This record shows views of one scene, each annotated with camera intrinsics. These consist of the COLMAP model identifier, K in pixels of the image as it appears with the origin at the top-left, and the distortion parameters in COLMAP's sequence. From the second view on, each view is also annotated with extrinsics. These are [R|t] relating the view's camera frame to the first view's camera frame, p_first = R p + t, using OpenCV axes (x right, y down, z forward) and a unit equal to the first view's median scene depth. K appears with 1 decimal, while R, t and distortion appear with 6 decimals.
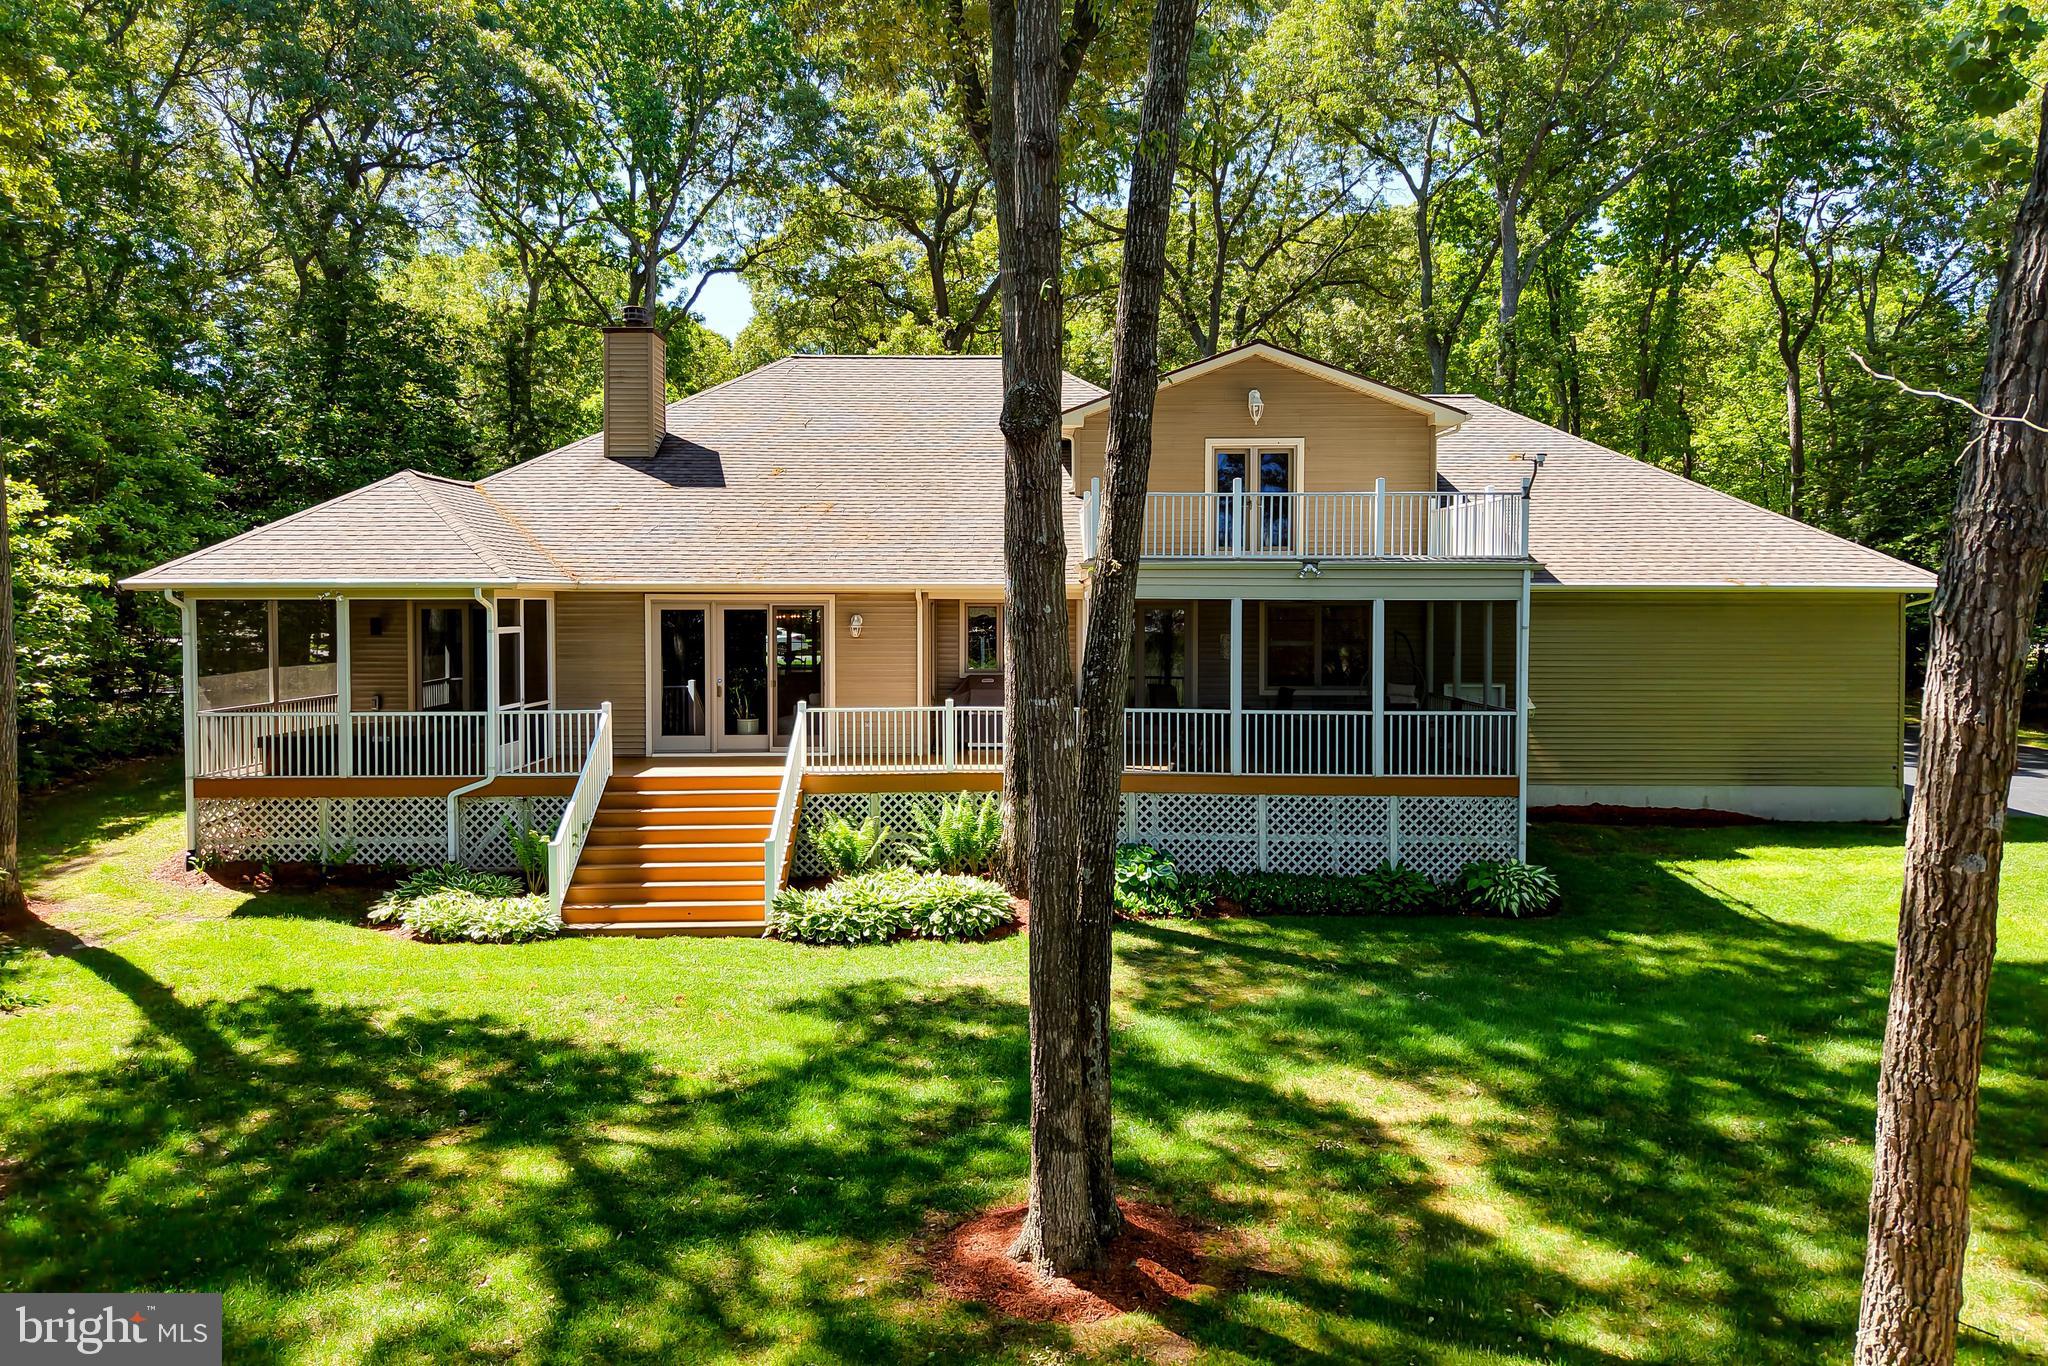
lens RADIAL K [[1320.3, 0, 1032.3], [0, 1320.3, 594.2], [0, 0, 1]] dist [0.028513, -0.002663]
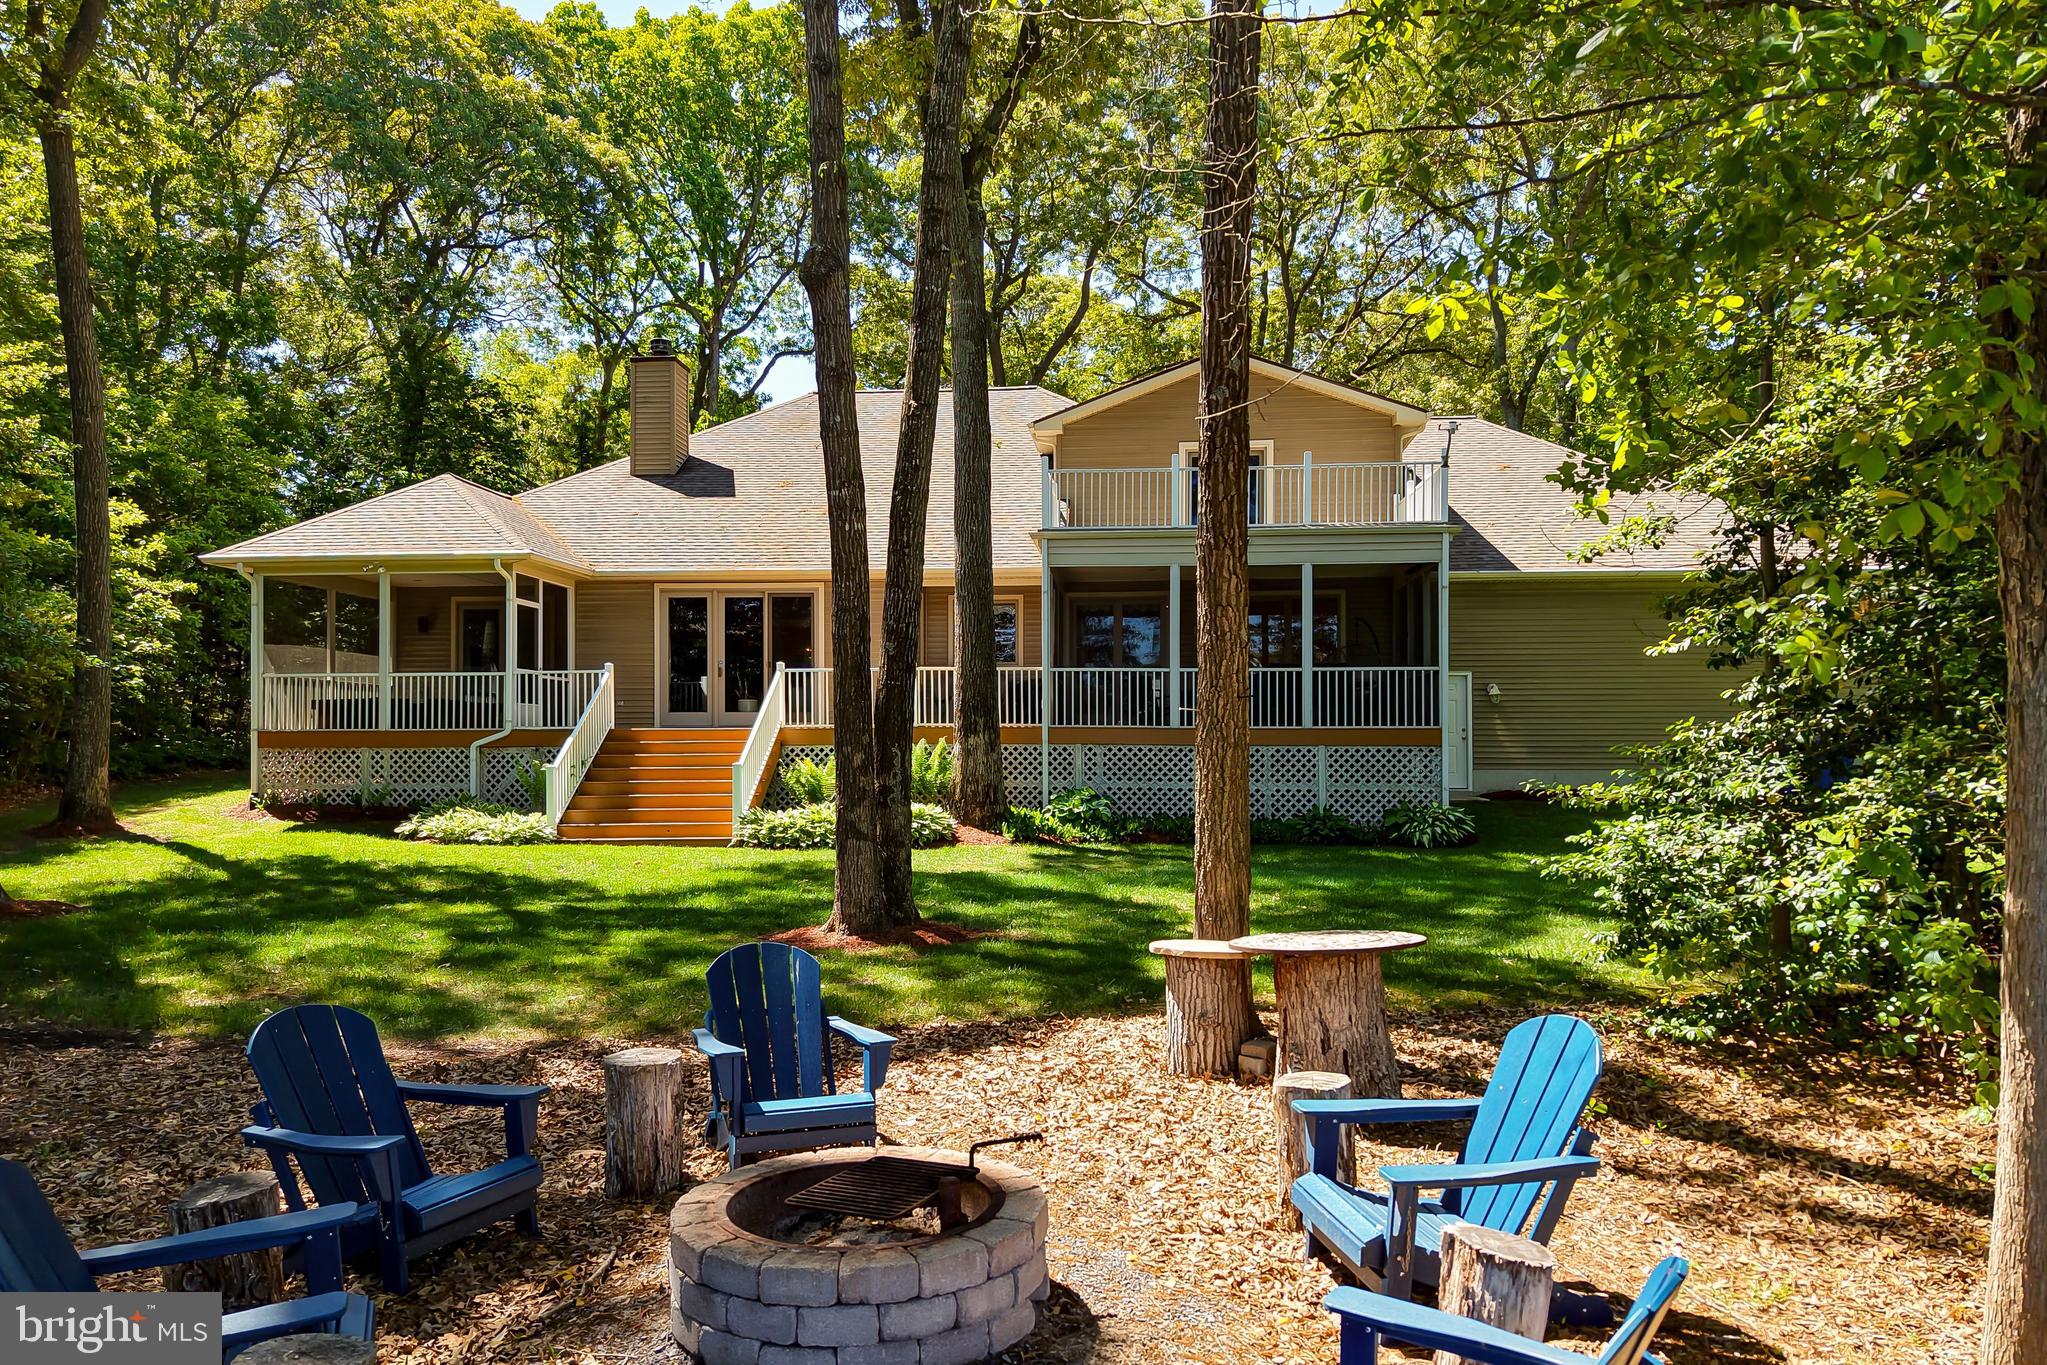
lens RADIAL K [[1400.6, 0, 1026.9], [0, 1400.6, 661.7], [0, 0, 1]] dist [0.042791, -0.006006]
pose [[0.996212, -0.005812, -0.086764, 0.132023], [0.002178, 0.999118, -0.041927, 0.129409], [0.086931, 0.041579, 0.995346, -0.150315]]
